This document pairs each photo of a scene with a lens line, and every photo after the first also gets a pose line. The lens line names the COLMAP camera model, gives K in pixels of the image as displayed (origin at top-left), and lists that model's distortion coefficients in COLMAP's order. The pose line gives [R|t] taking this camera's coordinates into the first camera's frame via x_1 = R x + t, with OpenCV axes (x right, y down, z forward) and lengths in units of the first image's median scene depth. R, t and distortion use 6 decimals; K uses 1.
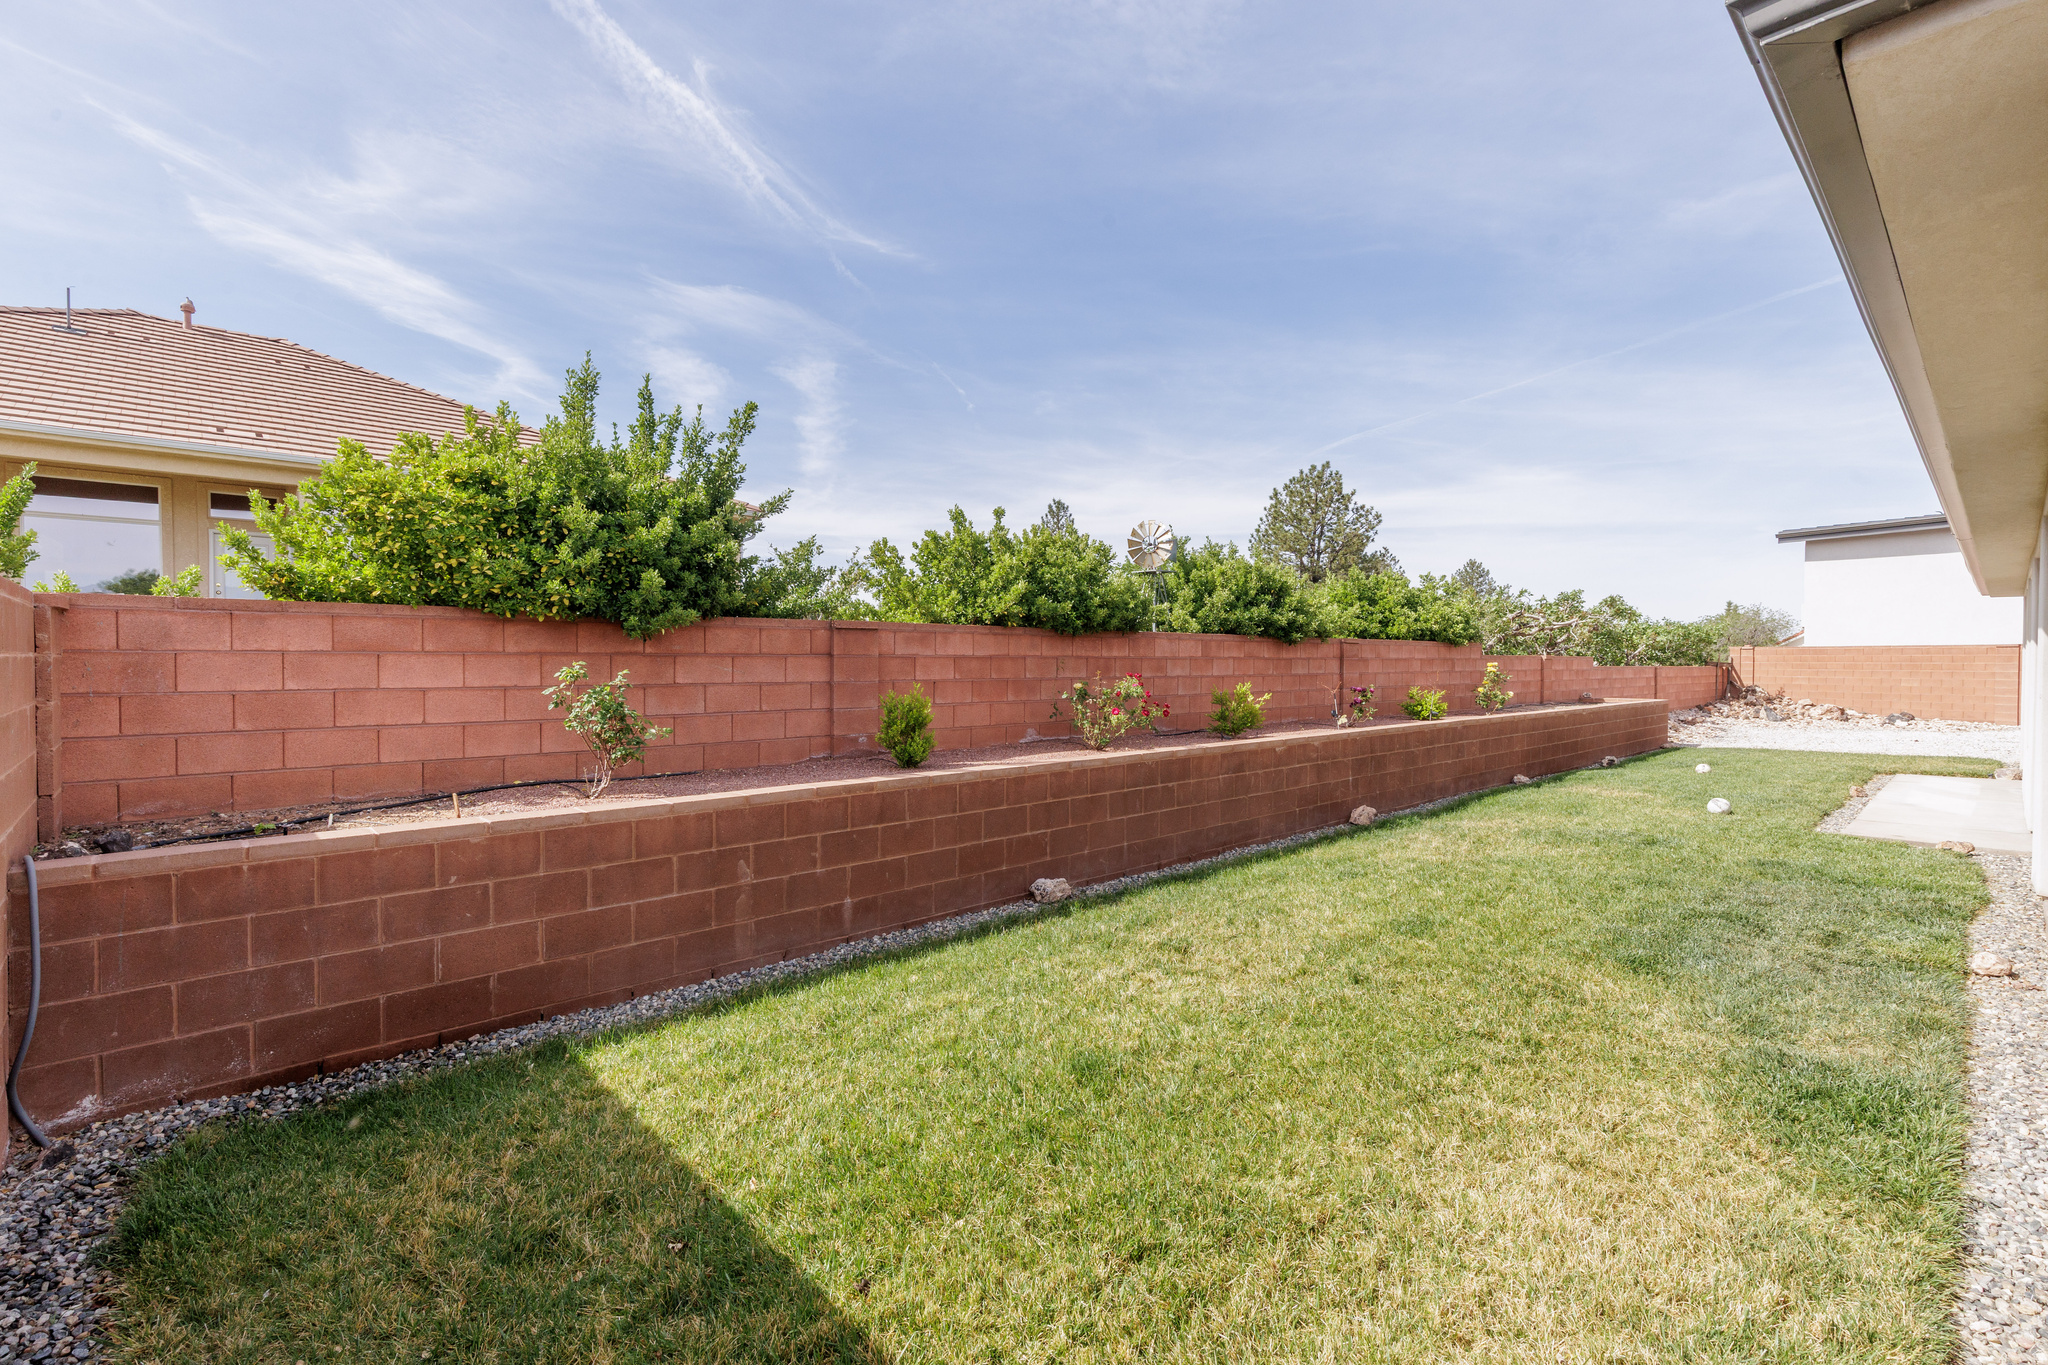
lens RADIAL K [[907.2, 0, 1032.0], [0, 907.2, 675.0], [0, 0, 1]] dist [0.001627, -0.001071]
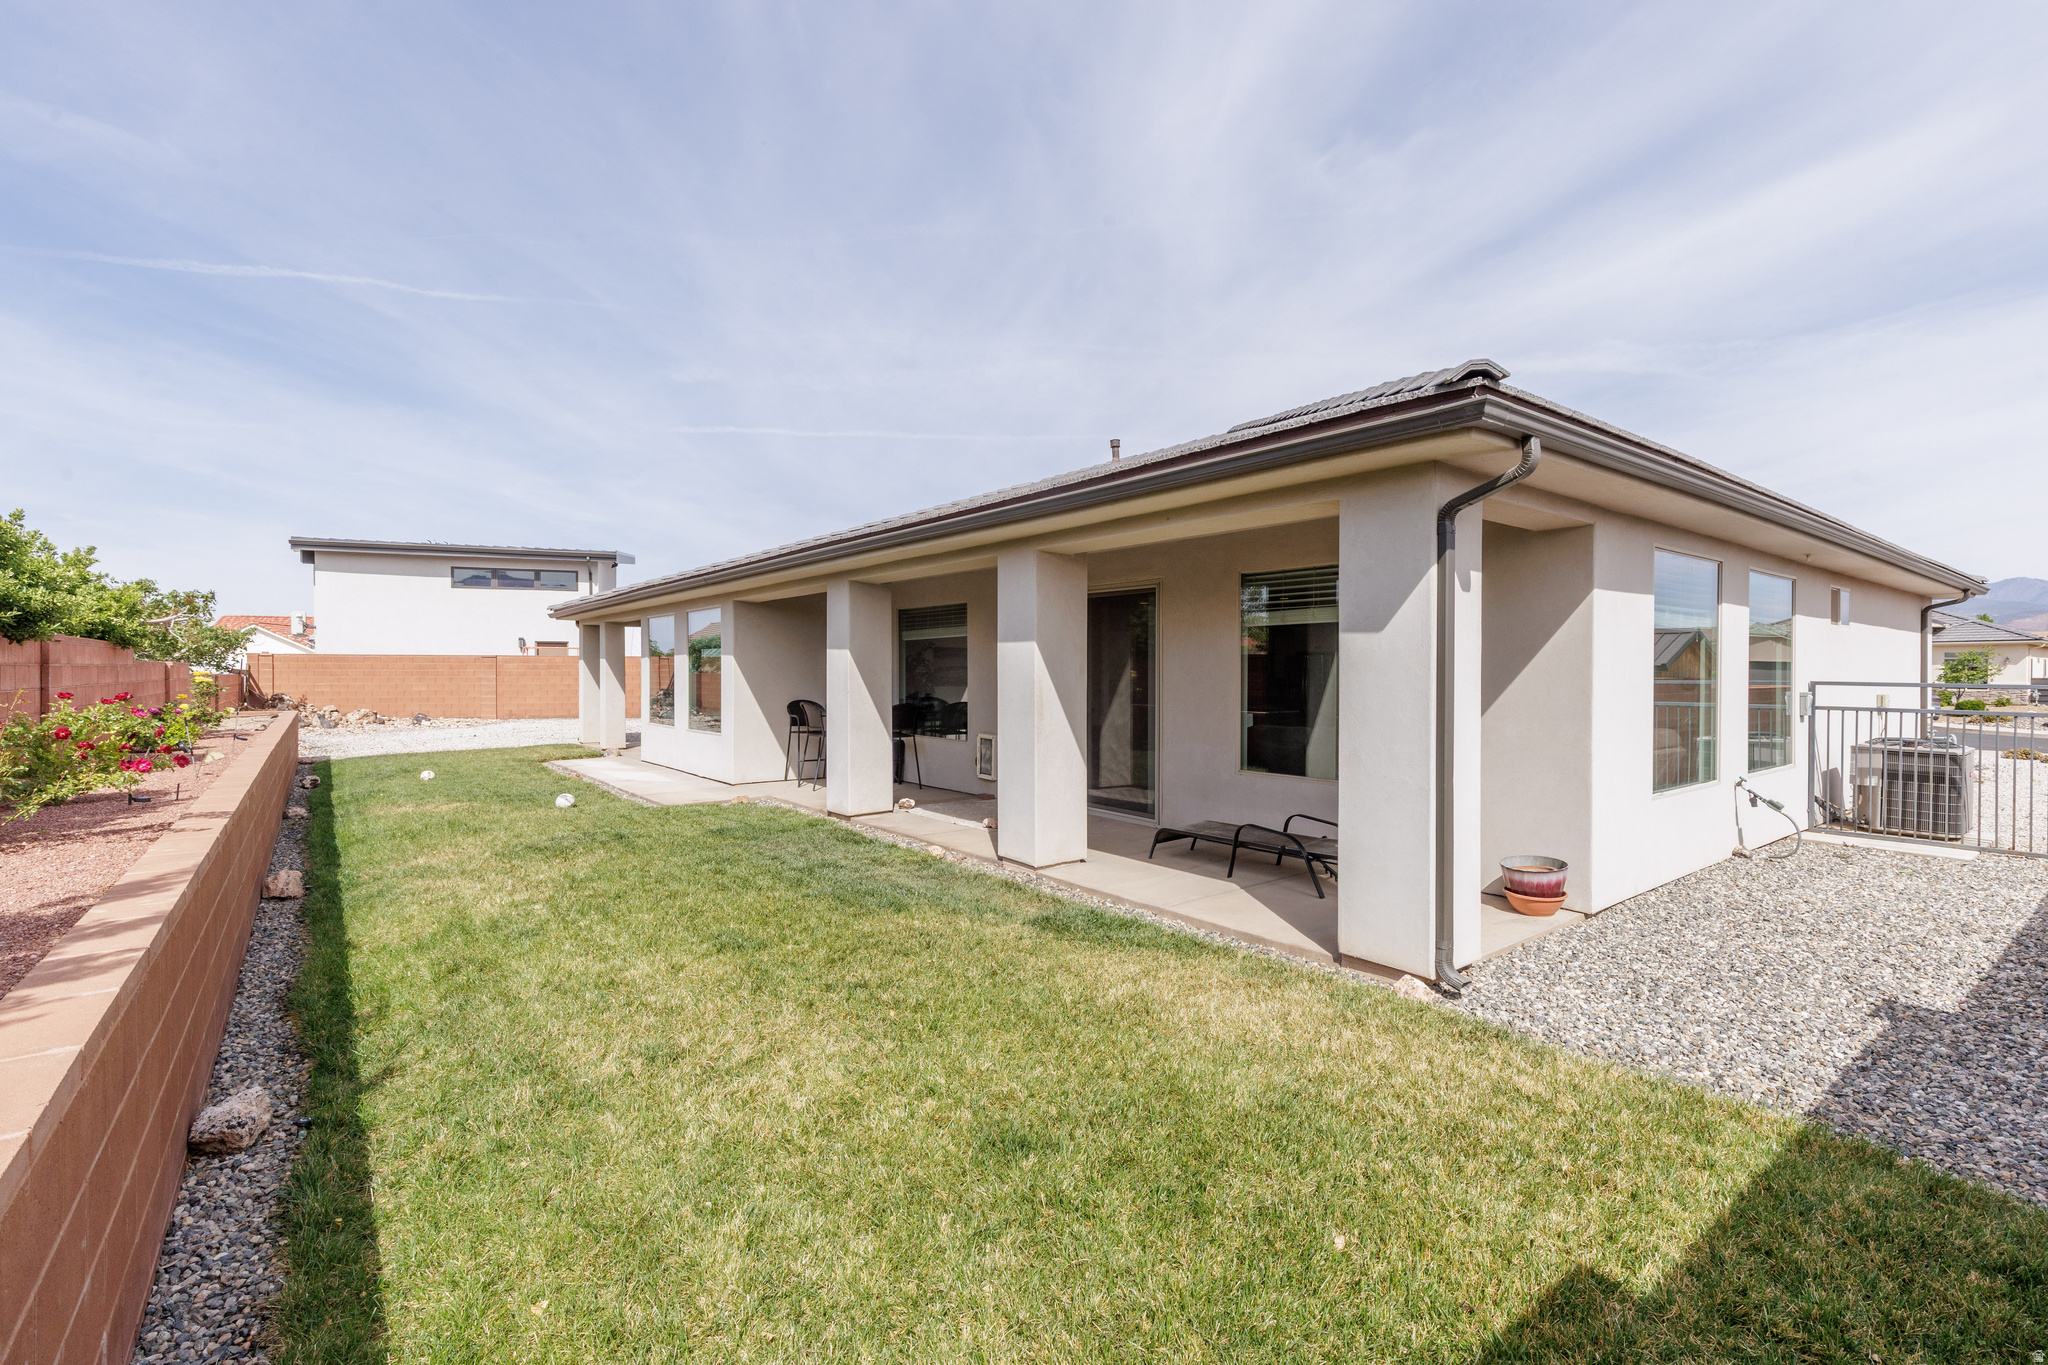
lens RADIAL K [[907.2, 0, 1033.1], [0, 907.2, 683.8], [0, 0, 1]] dist [0.001627, -0.001071]
pose [[0.079799, -0.014490, 0.996706, -0.124203], [0.010615, 0.999850, 0.013686, -0.003870], [-0.996754, 0.009488, 0.079941, 0.138044]]
